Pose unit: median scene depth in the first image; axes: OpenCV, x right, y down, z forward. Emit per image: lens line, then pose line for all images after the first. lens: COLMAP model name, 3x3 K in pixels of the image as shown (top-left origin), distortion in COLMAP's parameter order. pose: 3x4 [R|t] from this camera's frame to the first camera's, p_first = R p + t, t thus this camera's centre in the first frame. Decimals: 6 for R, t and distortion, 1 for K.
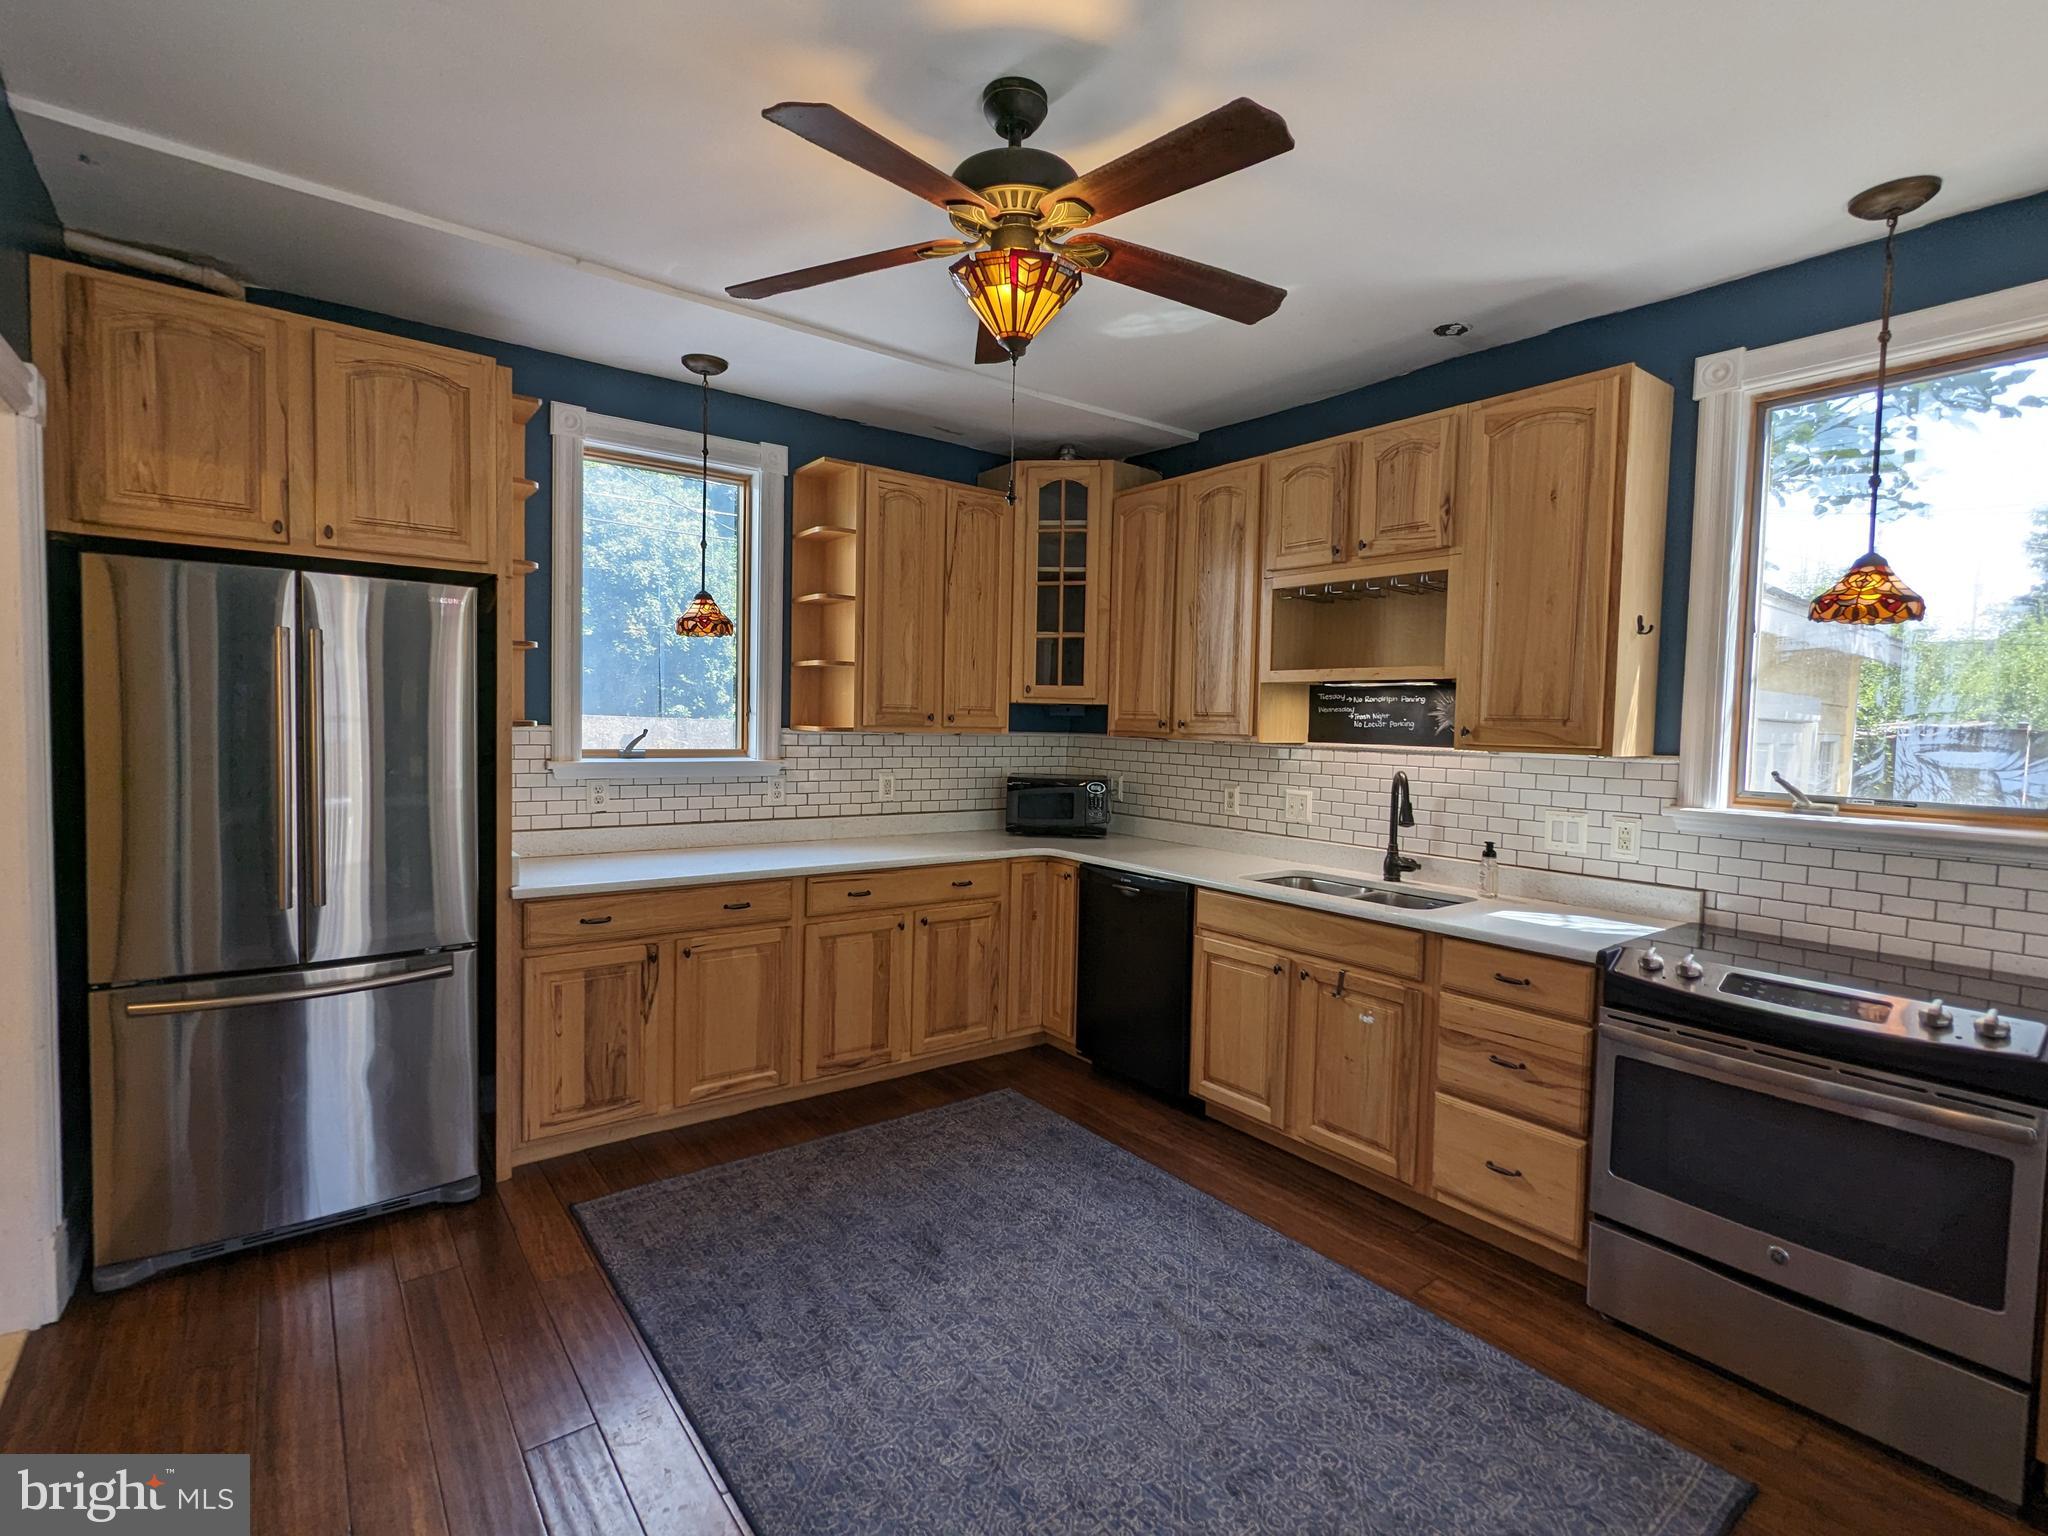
lens RADIAL K [[967.9, 0, 1020.5], [0, 967.9, 765.5], [0, 0, 1]] dist [0.000776, -0.000378]
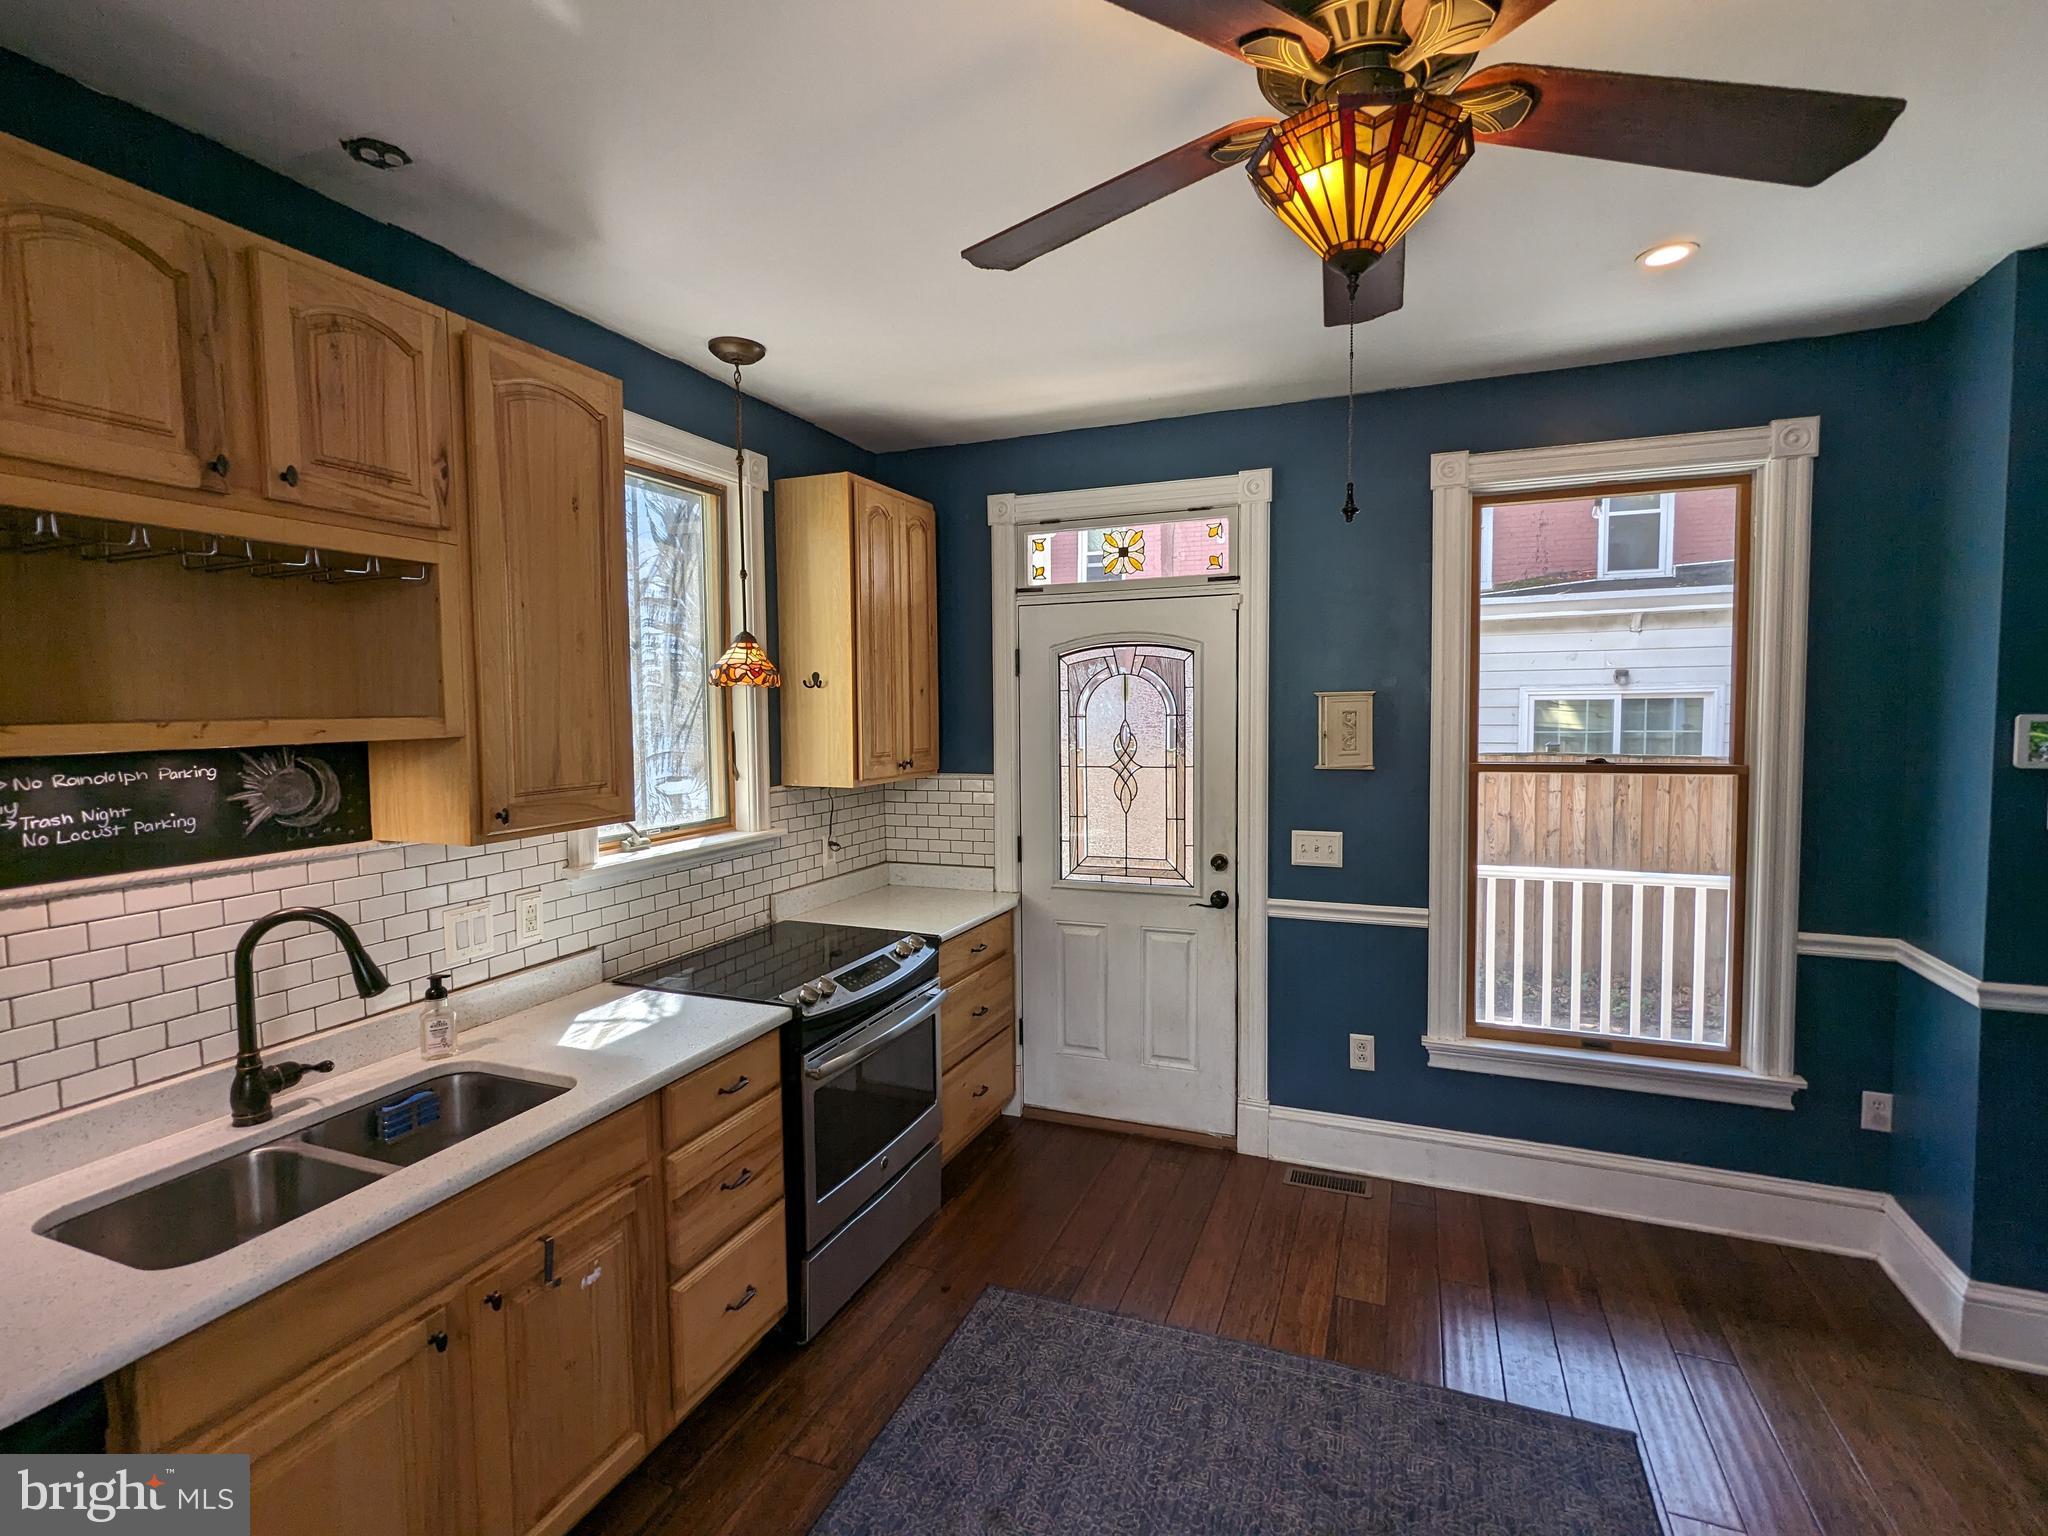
lens RADIAL K [[970.2, 0, 1022.2], [0, 970.2, 764.1], [0, 0, 1]] dist [-0.002268, 0.002241]
pose [[-0.511968, -0.070719, 0.856089, -0.285880], [0.041394, 0.993417, 0.106818, -0.120443], [-0.858007, 0.090124, -0.505670, 0.962649]]
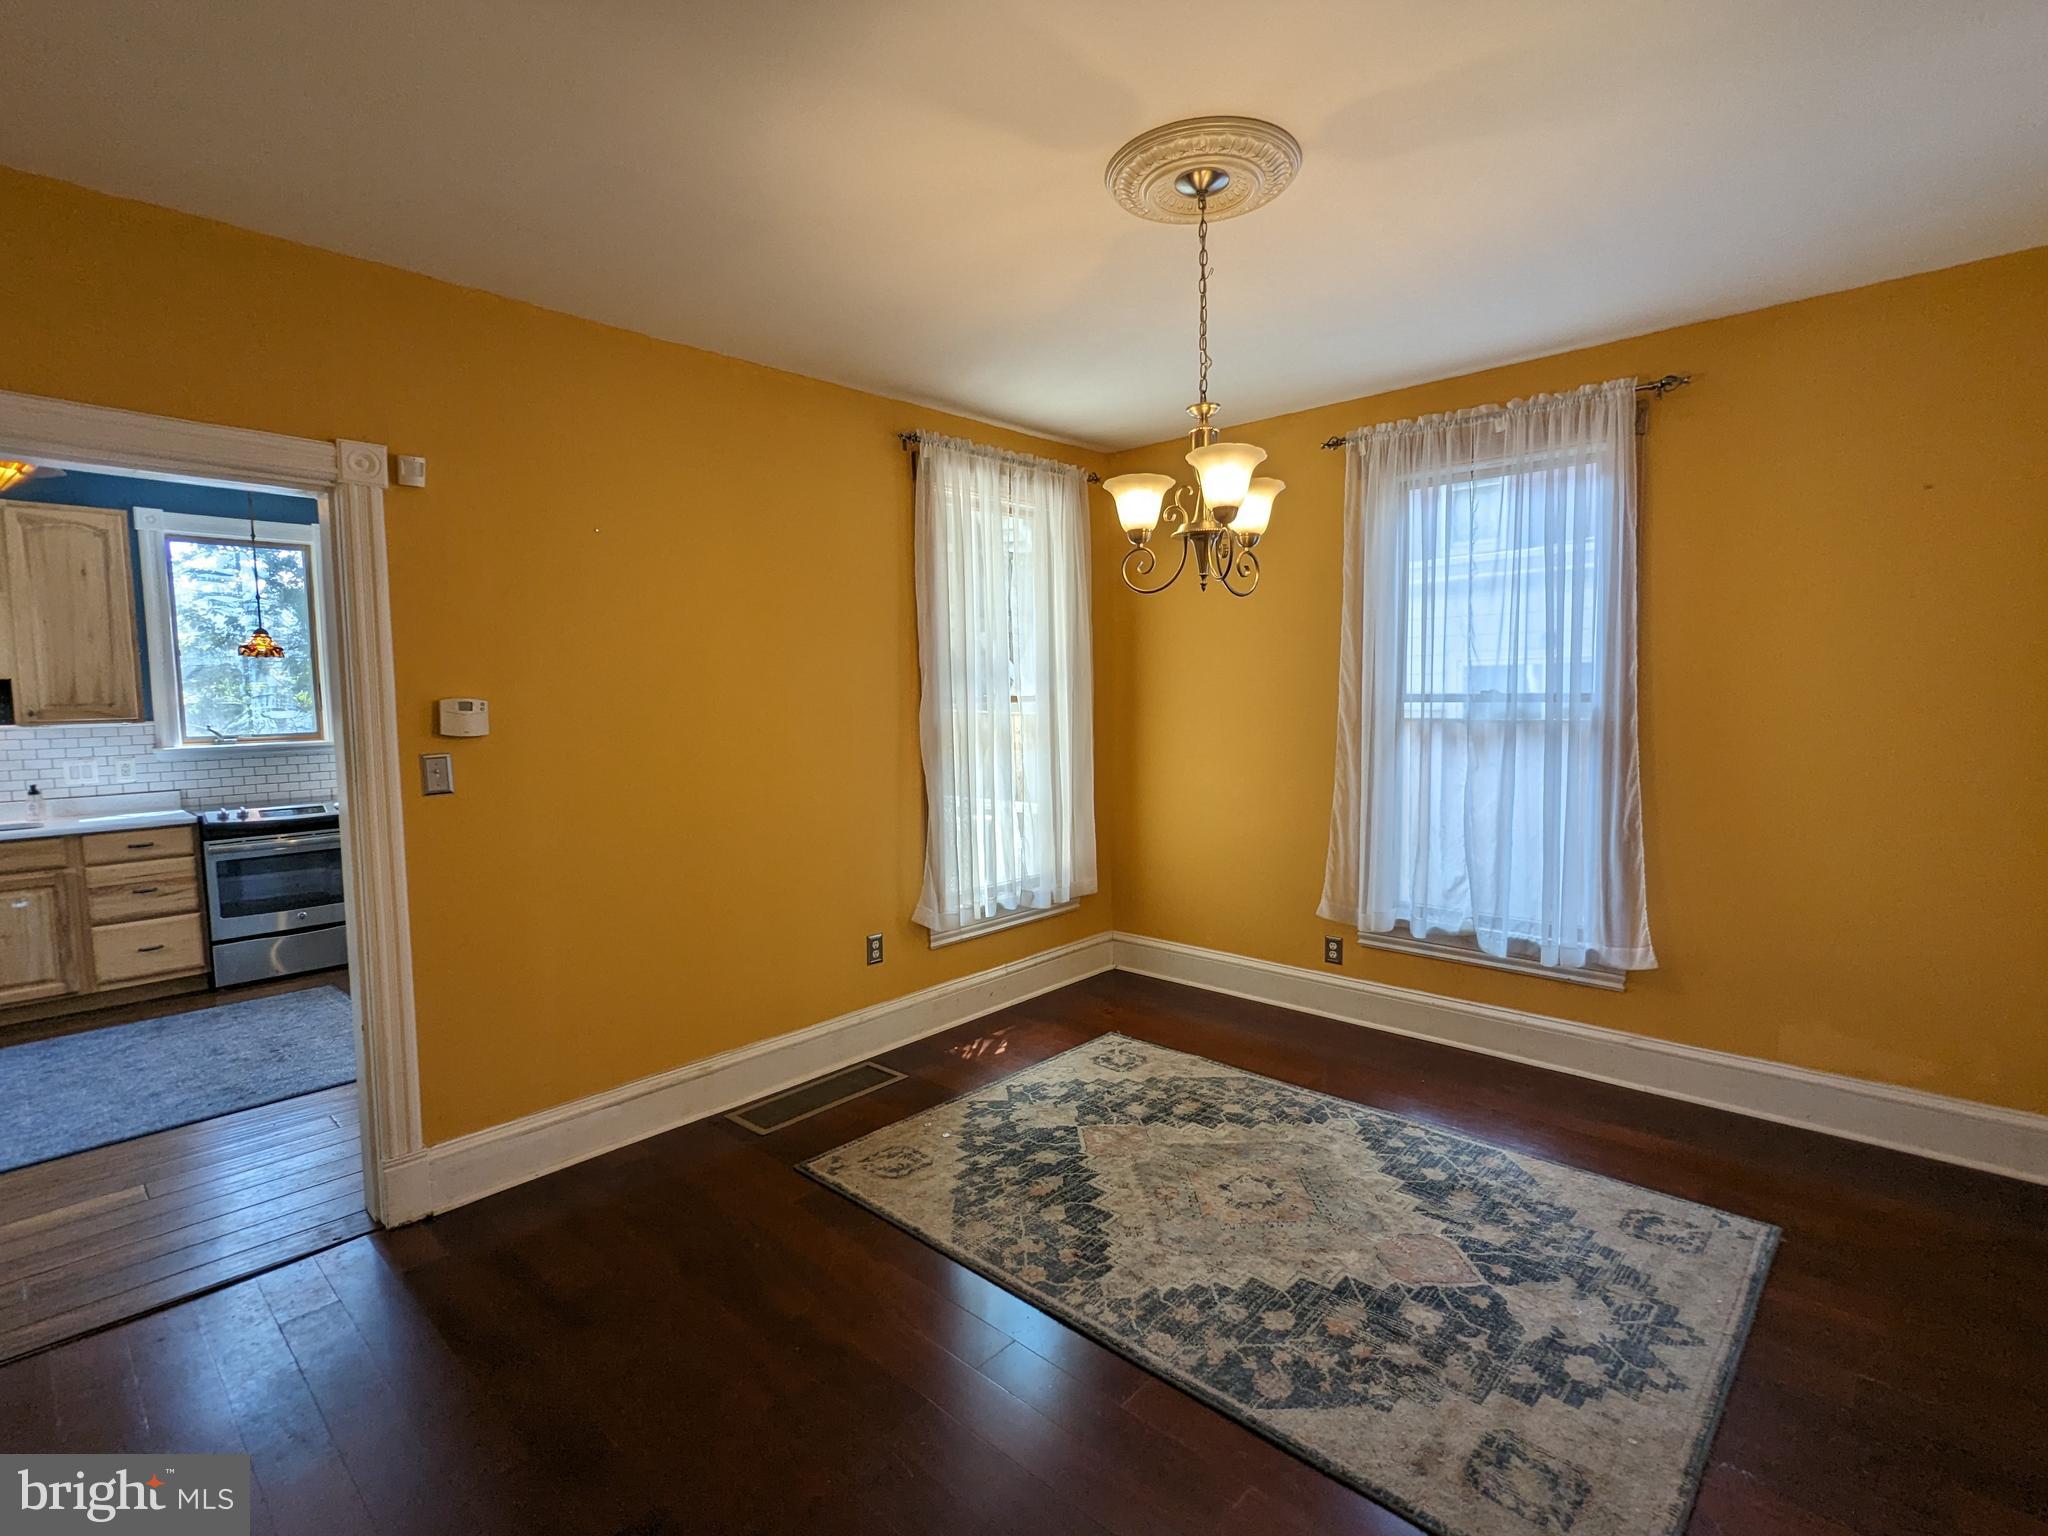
lens RADIAL K [[970.2, 0, 1022.2], [0, 970.2, 764.1], [0, 0, 1]] dist [-0.002268, 0.002241]
pose [[-0.174660, -0.097770, 0.979763, -1.275887], [0.060927, 0.992078, 0.109860, -0.027207], [-0.982742, 0.078883, -0.167320, -0.283889]]
